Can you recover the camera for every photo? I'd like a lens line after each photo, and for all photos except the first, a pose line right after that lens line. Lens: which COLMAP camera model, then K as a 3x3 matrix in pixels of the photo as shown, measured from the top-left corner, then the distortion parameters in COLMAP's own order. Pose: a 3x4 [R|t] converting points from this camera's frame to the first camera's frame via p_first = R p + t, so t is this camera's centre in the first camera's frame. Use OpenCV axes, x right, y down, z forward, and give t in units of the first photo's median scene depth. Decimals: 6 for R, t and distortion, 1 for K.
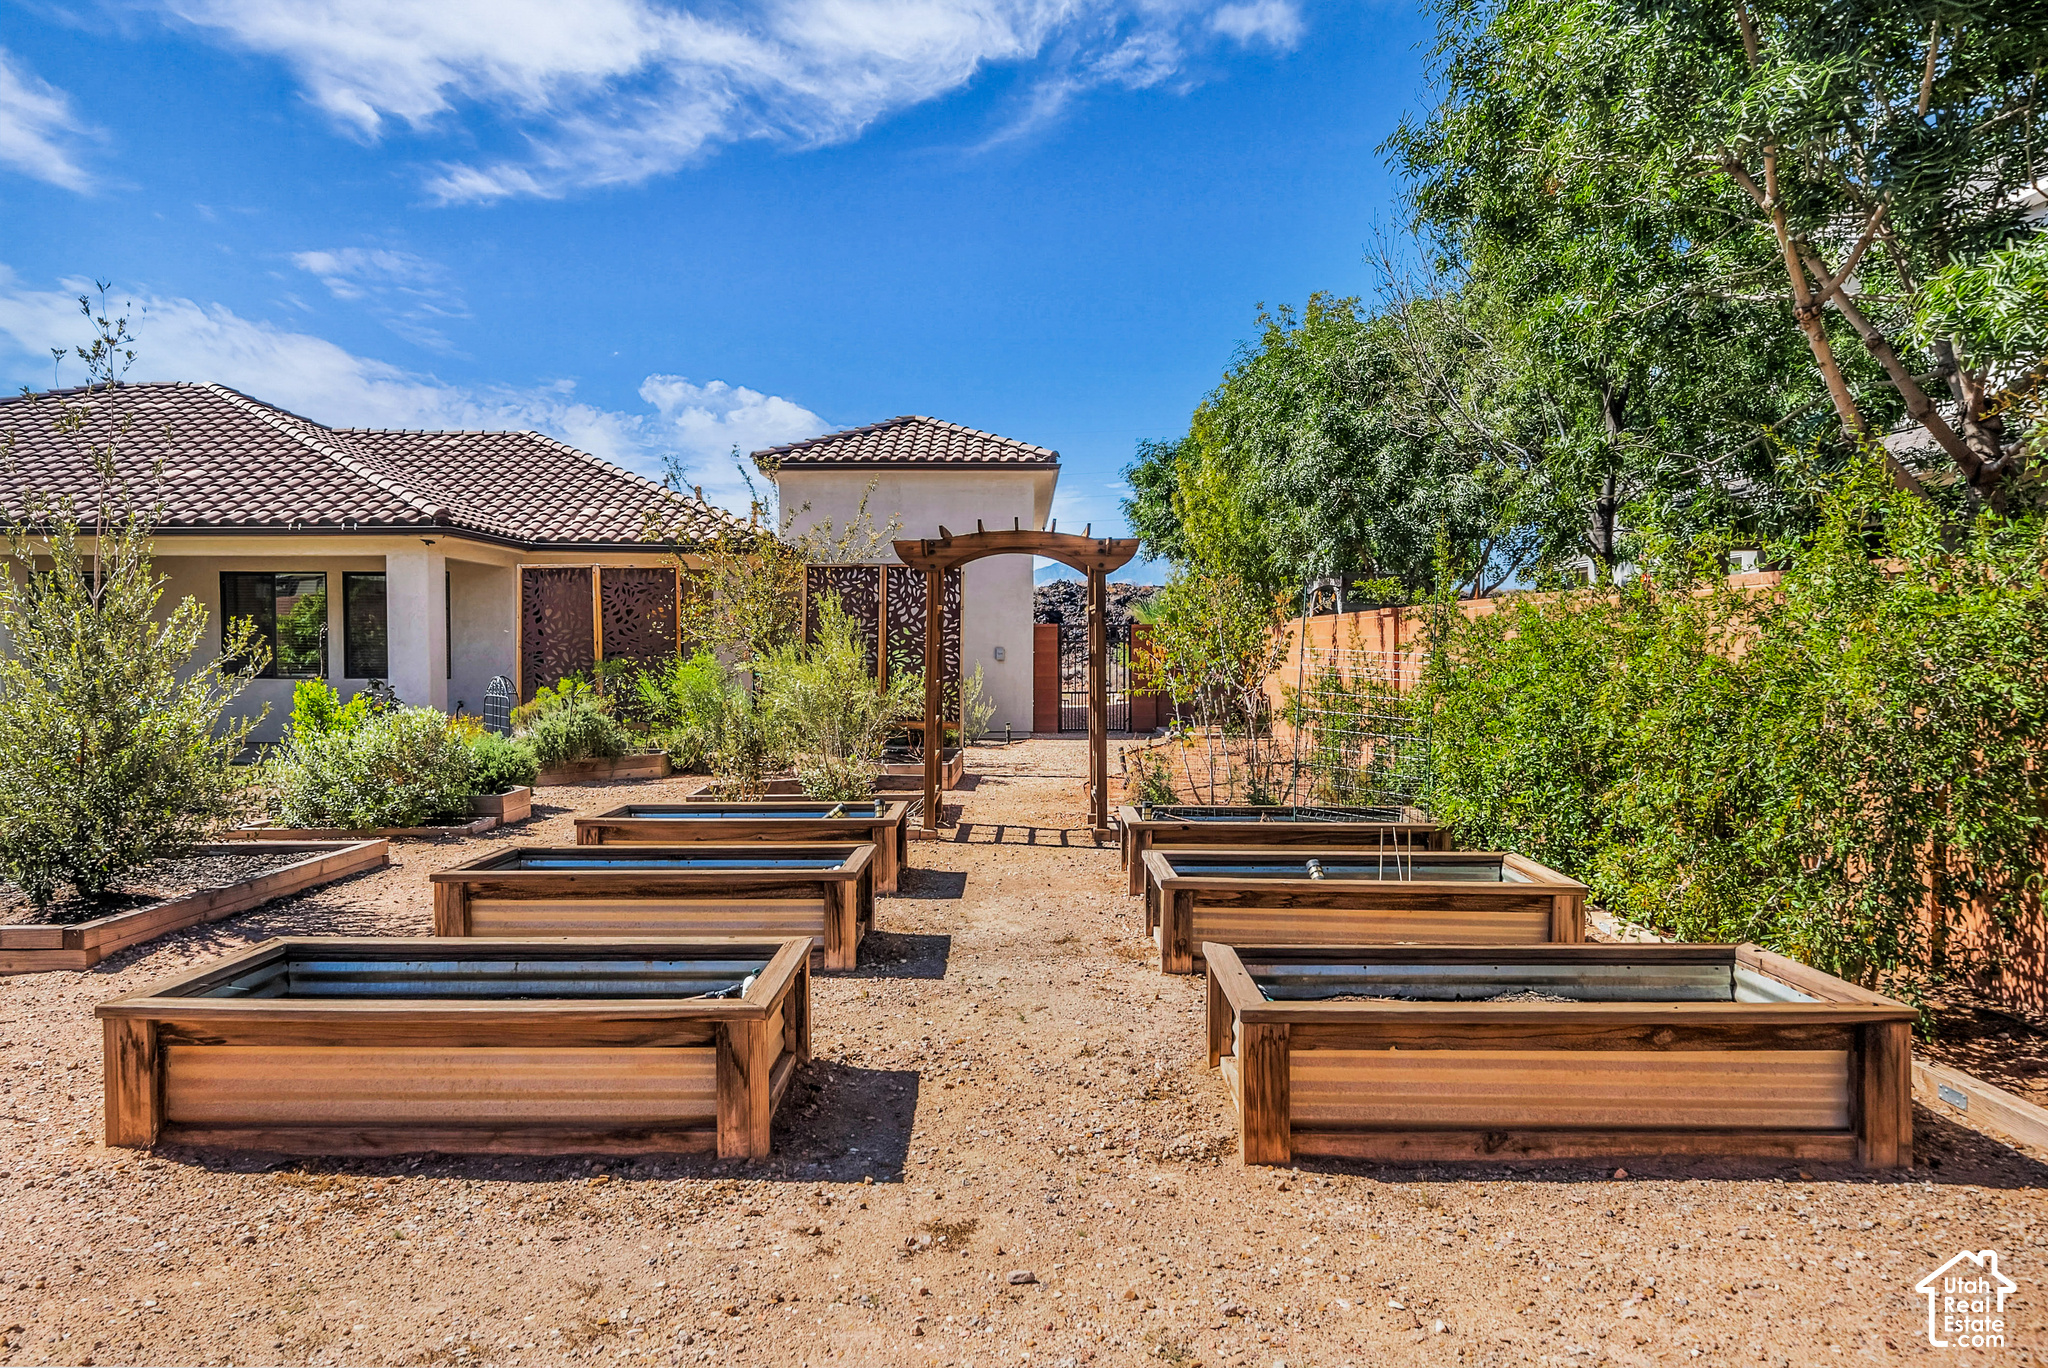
lens RADIAL K [[1398.7, 0, 1024.0], [0, 1398.7, 684.0], [0, 0, 1]] dist [0.003997, 0.001690]
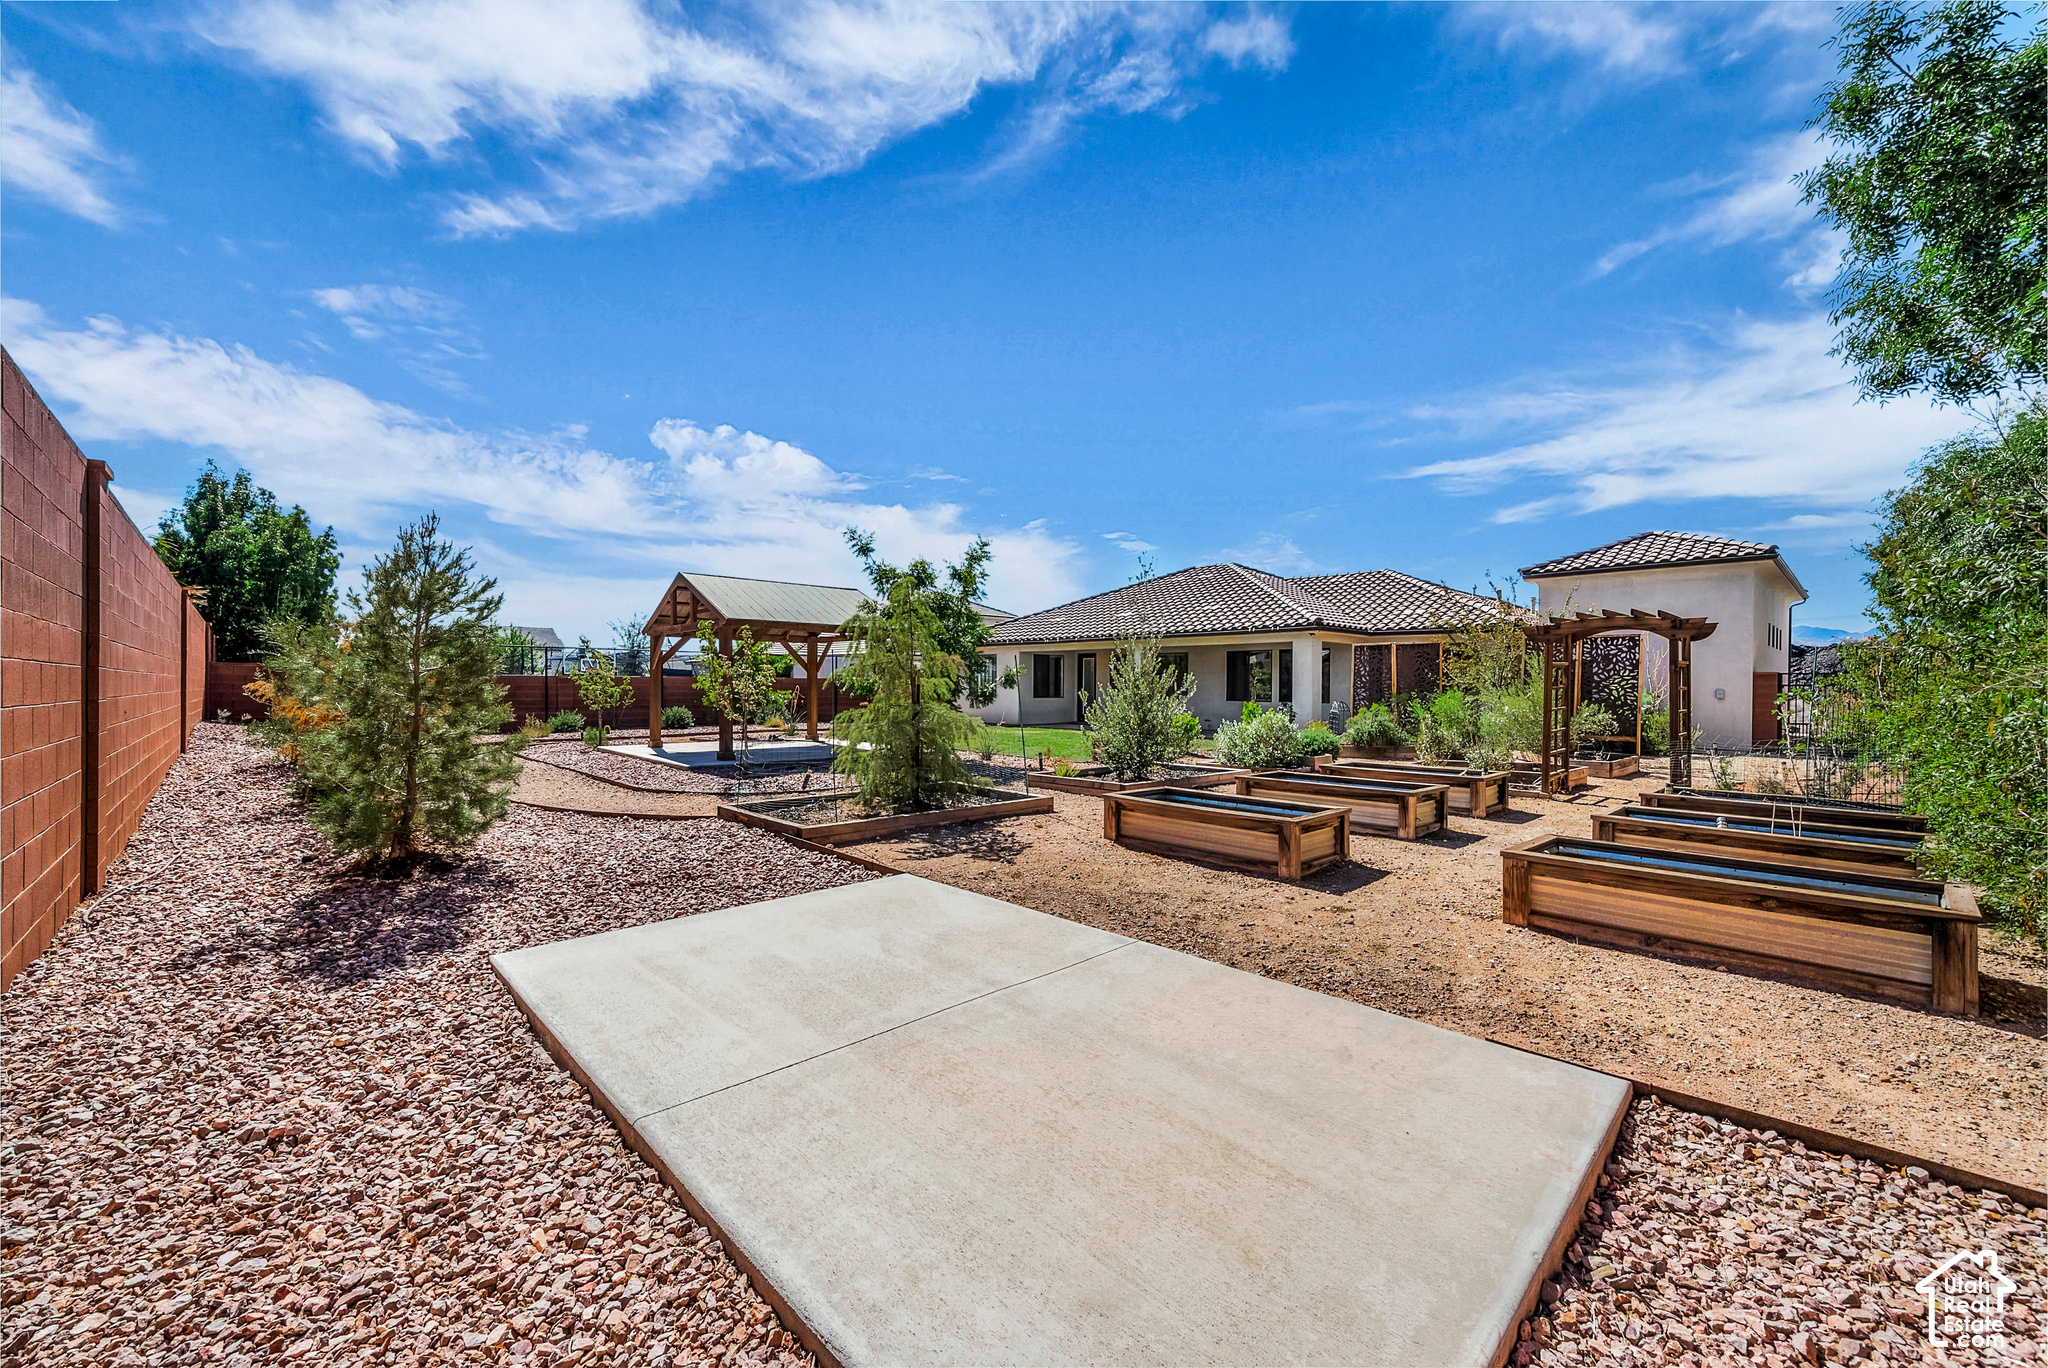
lens RADIAL K [[801.4, 0, 1011.3], [0, 801.4, 694.6], [0, 0, 1]] dist [-0.001404, 0.000035]
pose [[0.679358, 0.012566, -0.733699, 0.322060], [-0.025068, 0.999667, -0.006090, 0.008314], [0.733378, 0.022529, 0.679447, -0.246160]]
